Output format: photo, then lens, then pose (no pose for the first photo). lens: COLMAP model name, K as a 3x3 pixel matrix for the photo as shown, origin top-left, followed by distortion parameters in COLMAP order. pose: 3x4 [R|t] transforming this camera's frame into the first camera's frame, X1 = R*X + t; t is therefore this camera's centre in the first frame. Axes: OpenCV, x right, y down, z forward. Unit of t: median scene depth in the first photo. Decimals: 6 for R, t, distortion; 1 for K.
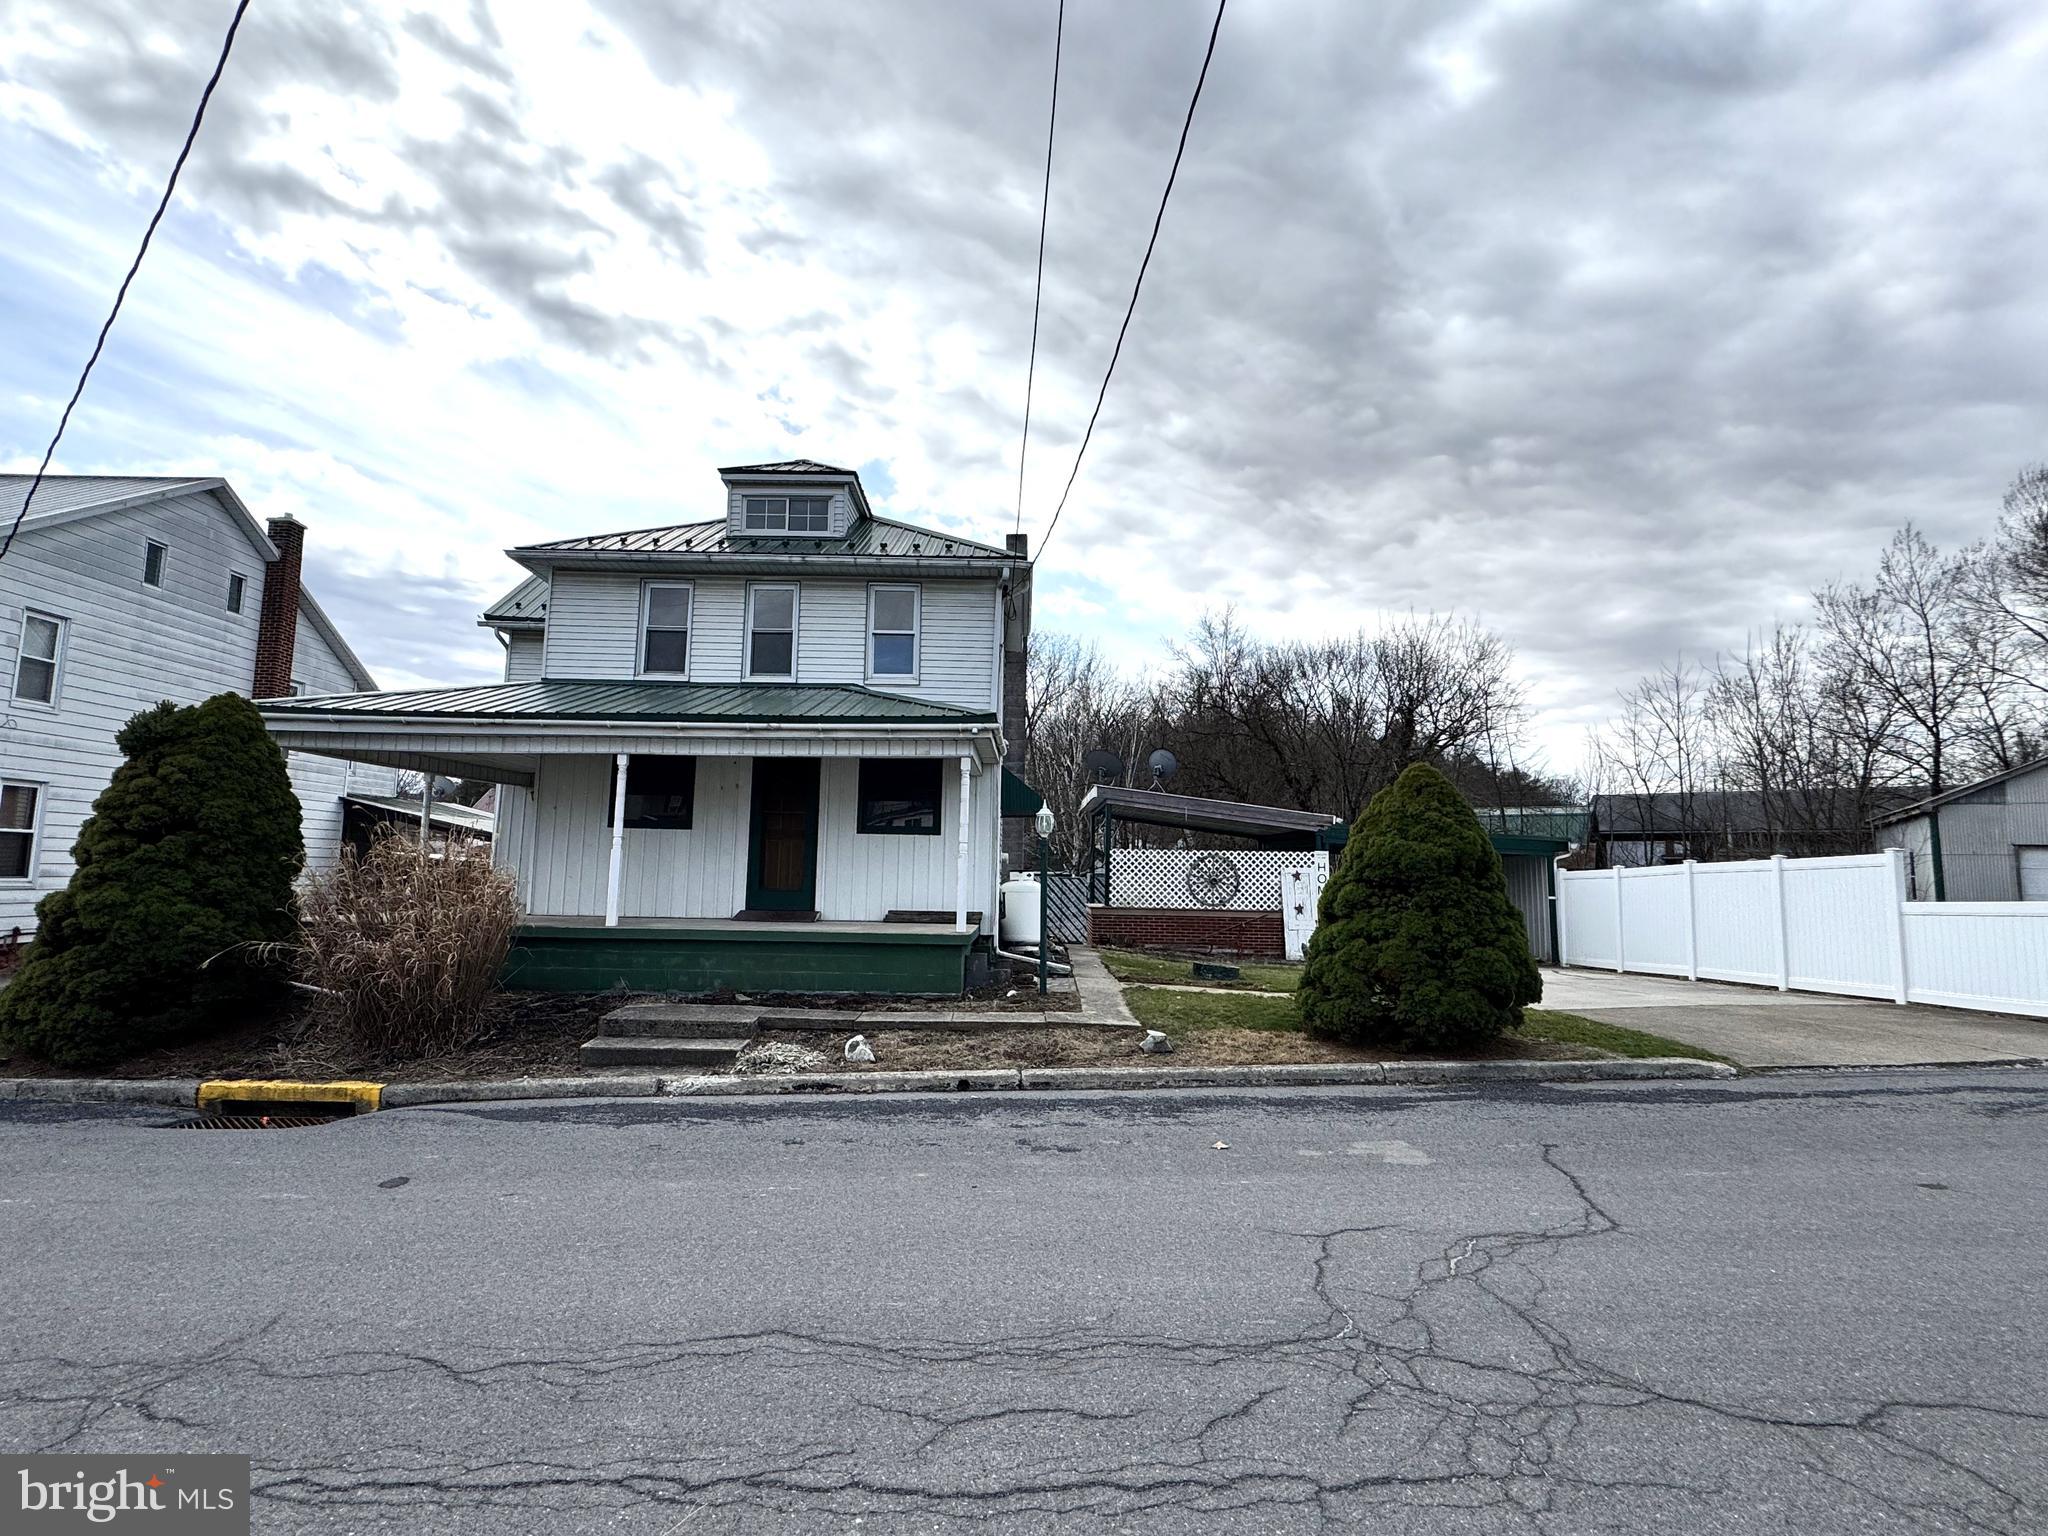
lens RADIAL K [[976.9, 0, 1070.3], [0, 976.9, 767.4], [0, 0, 1]] dist [-0.002977, -0.000254]
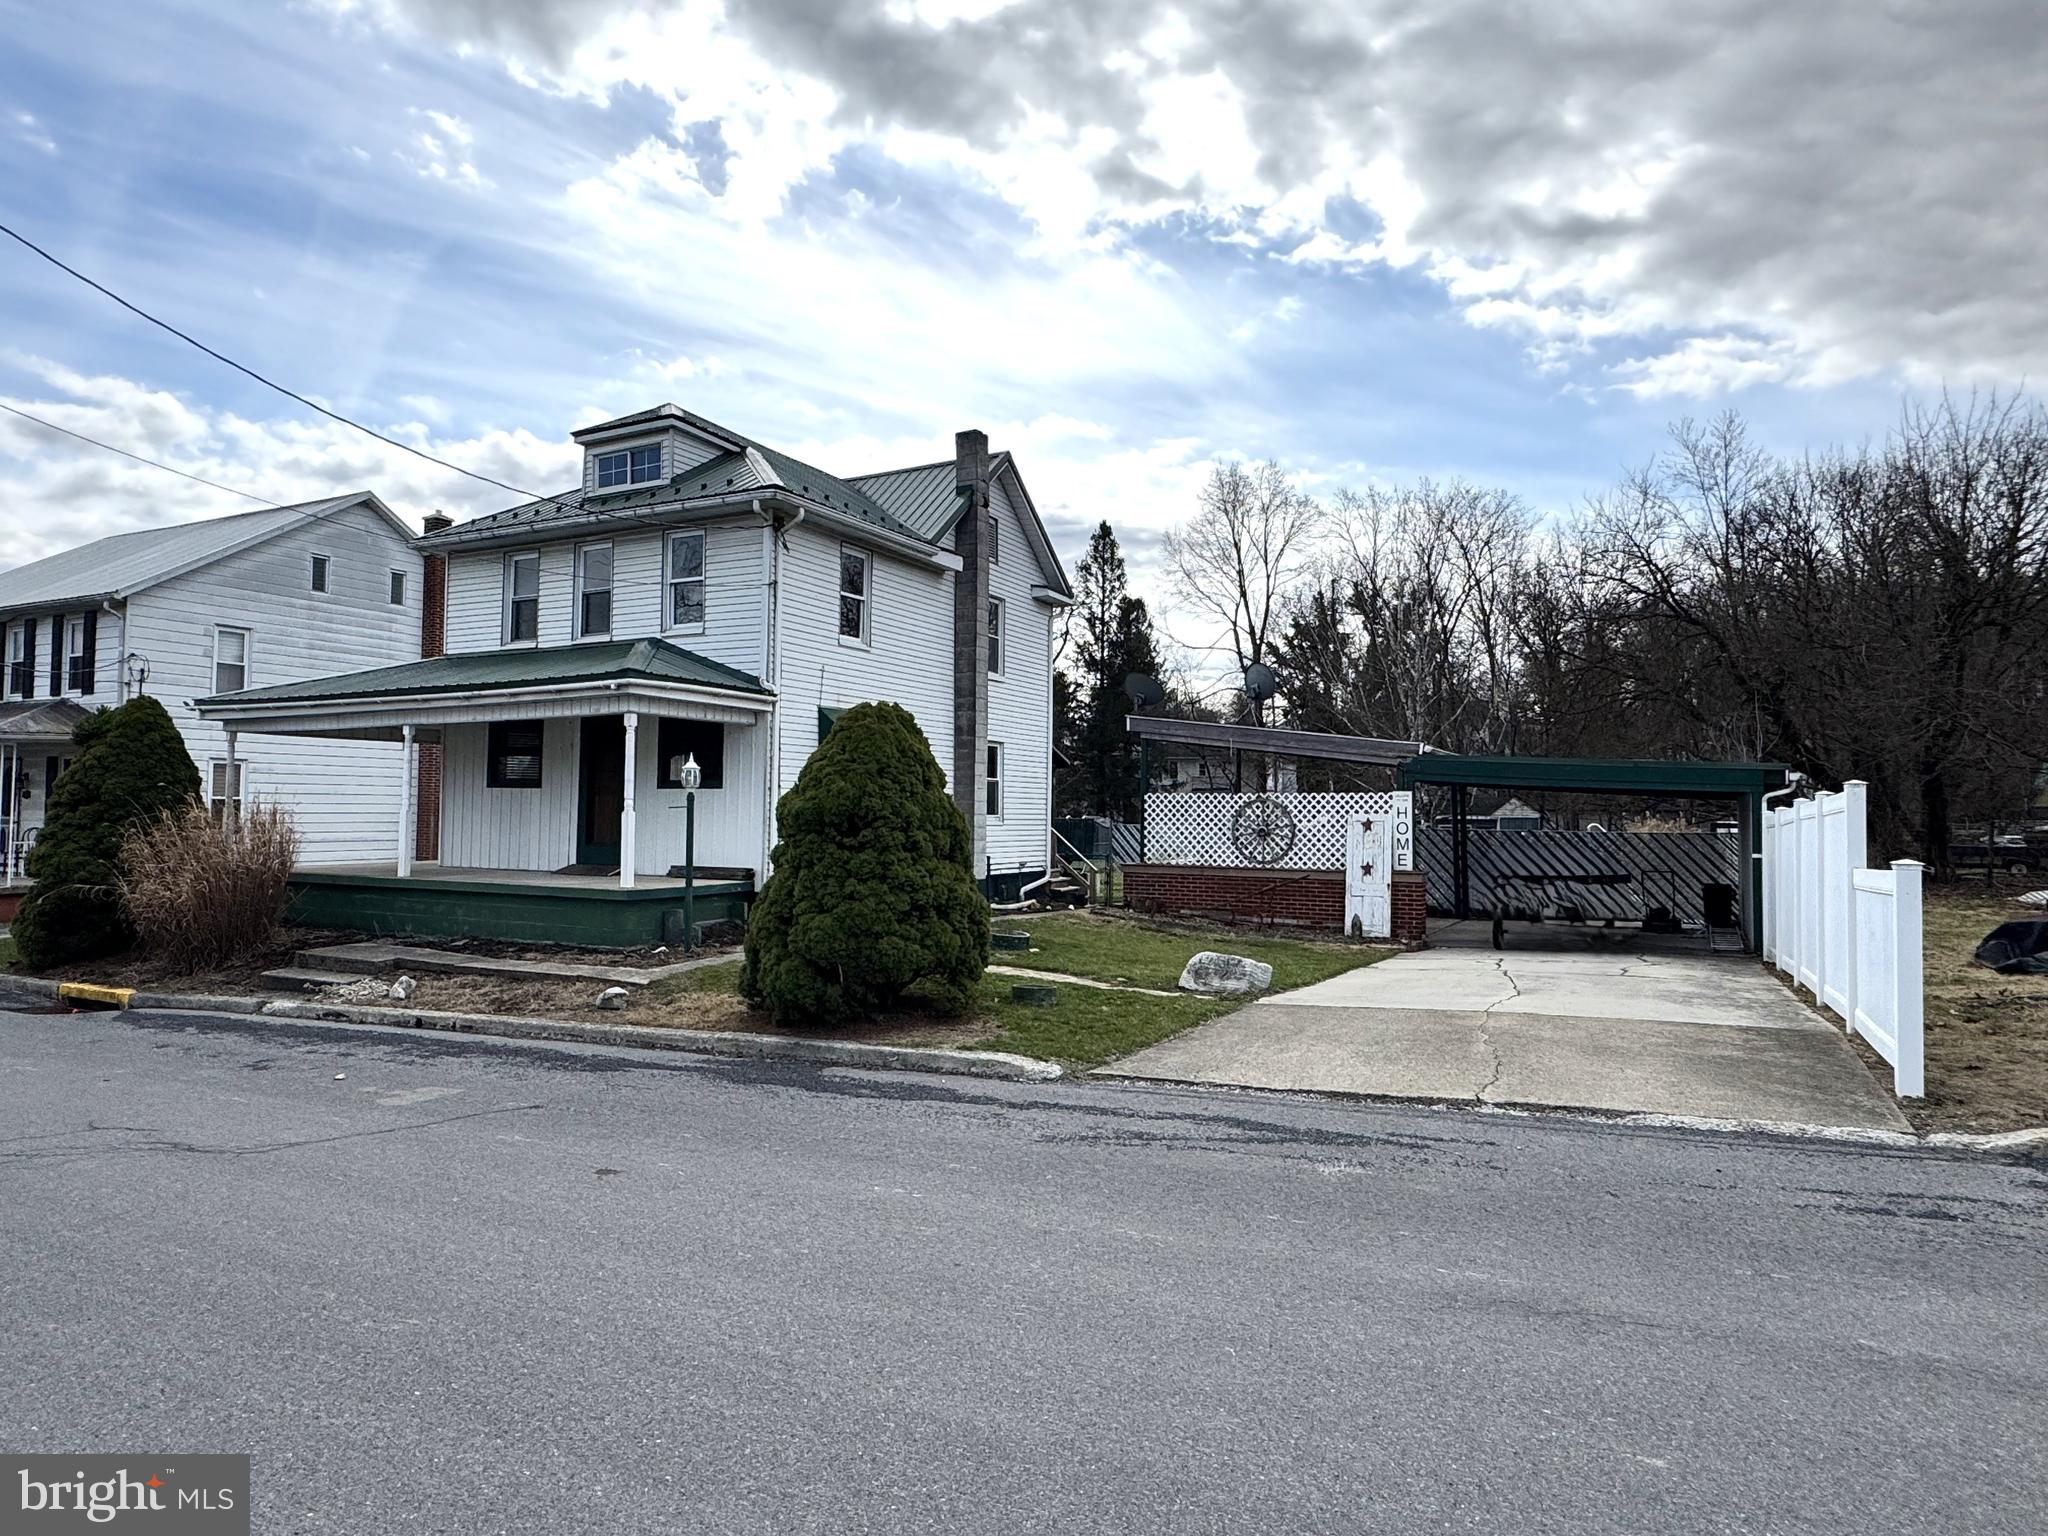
lens RADIAL K [[1233.8, 0, 1024.0], [0, 1233.8, 768.0], [0, 0, 1]] dist [-0.000849, 0.000549]
pose [[0.879330, -0.027756, -0.475404, 0.713802], [0.059824, 0.996830, 0.052455, 0.003063], [0.472440, -0.074566, 0.878203, 0.072320]]
